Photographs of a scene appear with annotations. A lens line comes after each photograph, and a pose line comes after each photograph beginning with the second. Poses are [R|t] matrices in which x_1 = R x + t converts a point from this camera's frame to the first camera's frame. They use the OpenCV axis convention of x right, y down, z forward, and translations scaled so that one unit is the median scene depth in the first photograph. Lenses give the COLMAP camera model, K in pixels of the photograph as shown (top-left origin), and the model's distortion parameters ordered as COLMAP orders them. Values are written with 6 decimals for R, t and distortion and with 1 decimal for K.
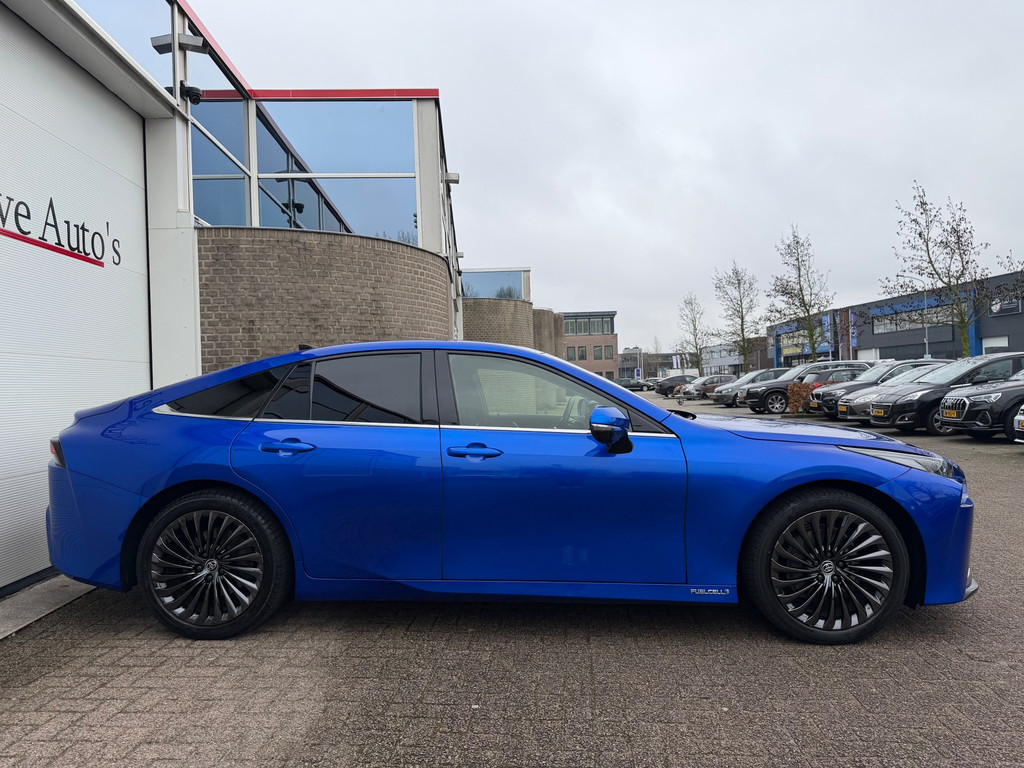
lens RADIAL K [[718.1, 0, 516.7], [0, 718.1, 384.7], [0, 0, 1]] dist [0.062245, -0.089947]
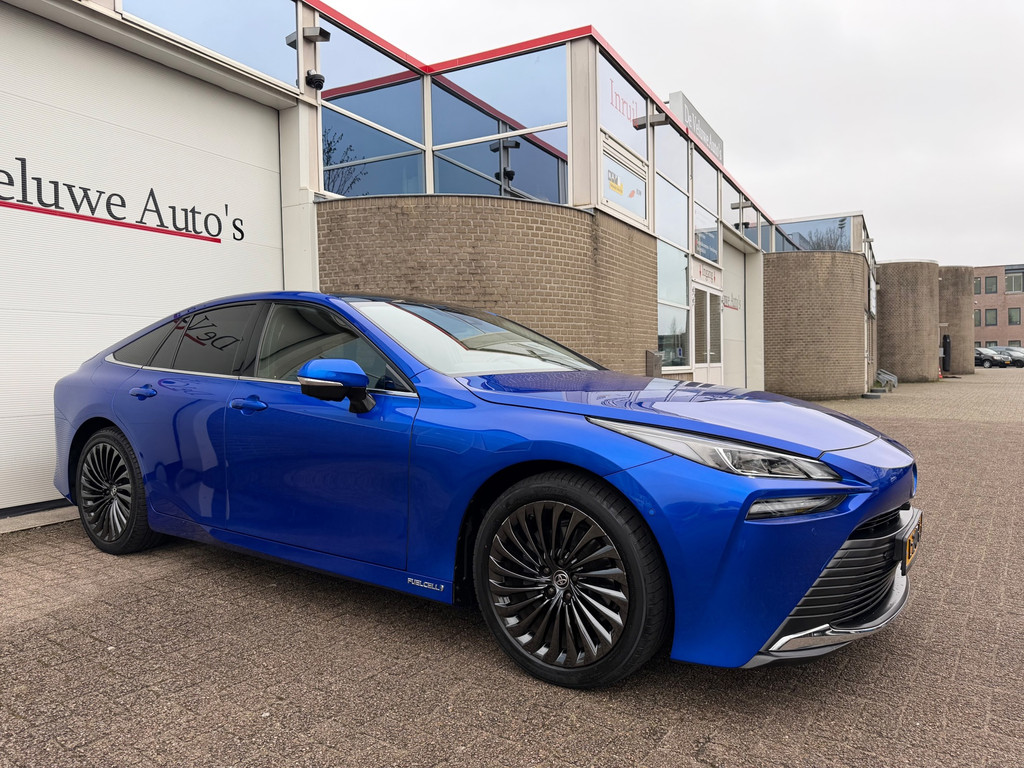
lens RADIAL K [[717.8, 0, 515.5], [0, 717.8, 384.2], [0, 0, 1]] dist [0.115460, -0.185117]
pose [[0.854652, 0.030749, -0.518290, 0.498253], [-0.008633, 0.998948, 0.045031, 0.012835], [0.519130, -0.034011, 0.854018, 0.228243]]
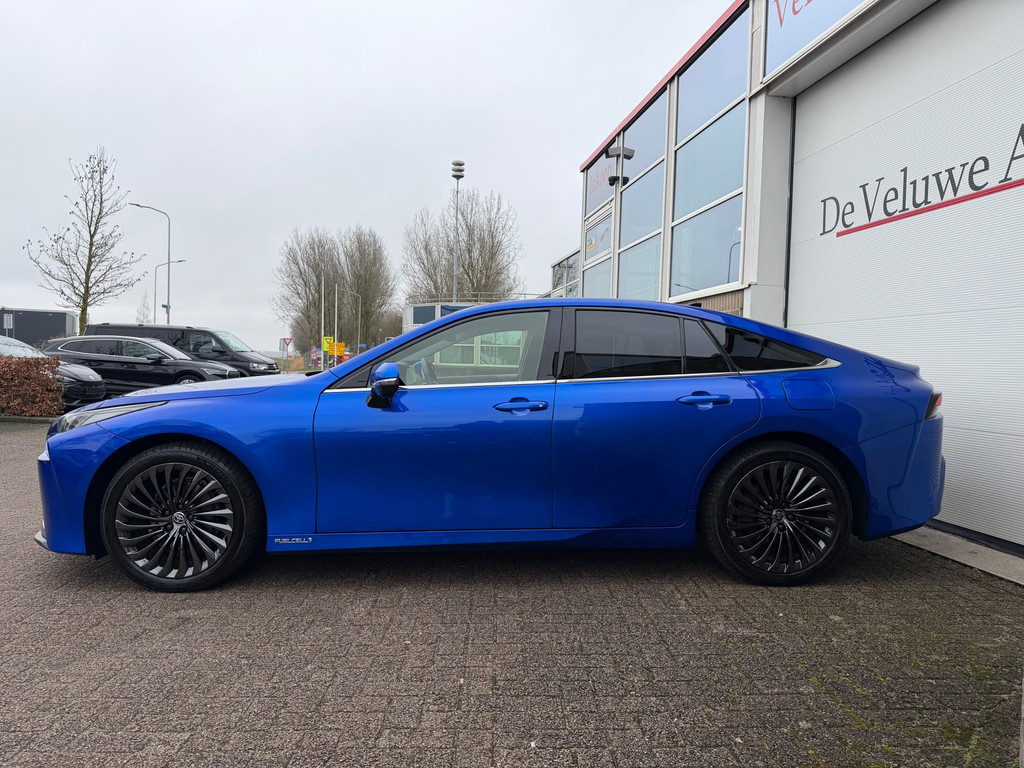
lens RADIAL K [[720.2, 0, 503.3], [0, 720.2, 384.2], [0, 0, 1]] dist [0.065287, -0.085130]
pose [[-0.996764, 0.008926, -0.079885, 0.046570], [0.006524, 0.999520, 0.030279, 0.021394], [0.080117, 0.029660, -0.996344, 1.683942]]
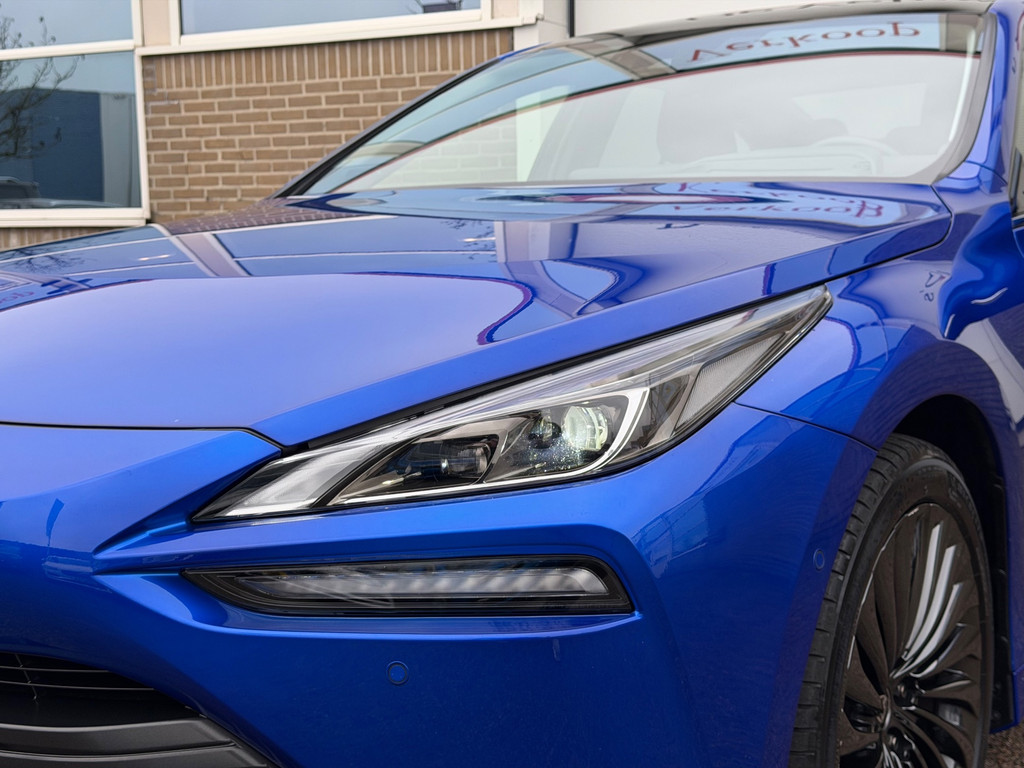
lens RADIAL K [[1438.3, 0, 511.3], [0, 1438.3, 388.8], [0, 0, 1]] dist [0.126597, -0.066069]
pose [[-0.516768, 0.138583, -0.844834, 0.645811], [0.033625, 0.989336, 0.141718, 0.028653], [0.855465, 0.044828, -0.515917, 1.095900]]
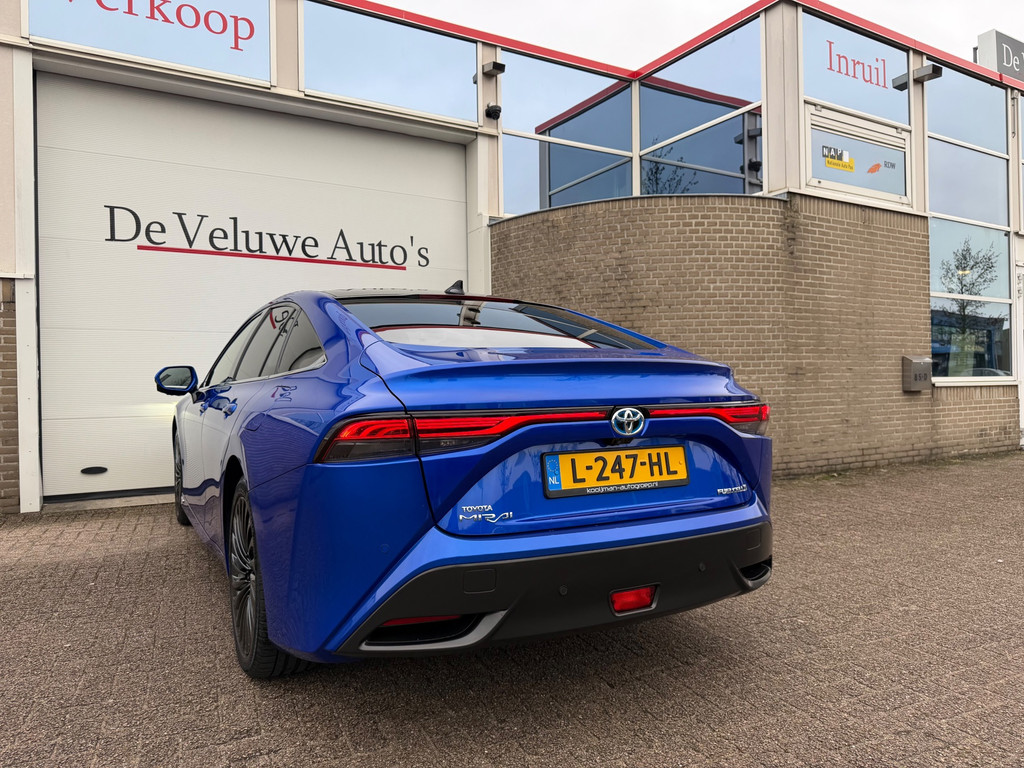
lens RADIAL K [[723.2, 0, 514.8], [0, 723.2, 385.9], [0, 0, 1]] dist [0.092197, -0.139139]
pose [[0.464429, 0.025108, -0.885254, 0.794341], [0.002719, 0.999553, 0.029776, 0.019471], [0.885606, -0.016236, 0.464153, 0.563879]]
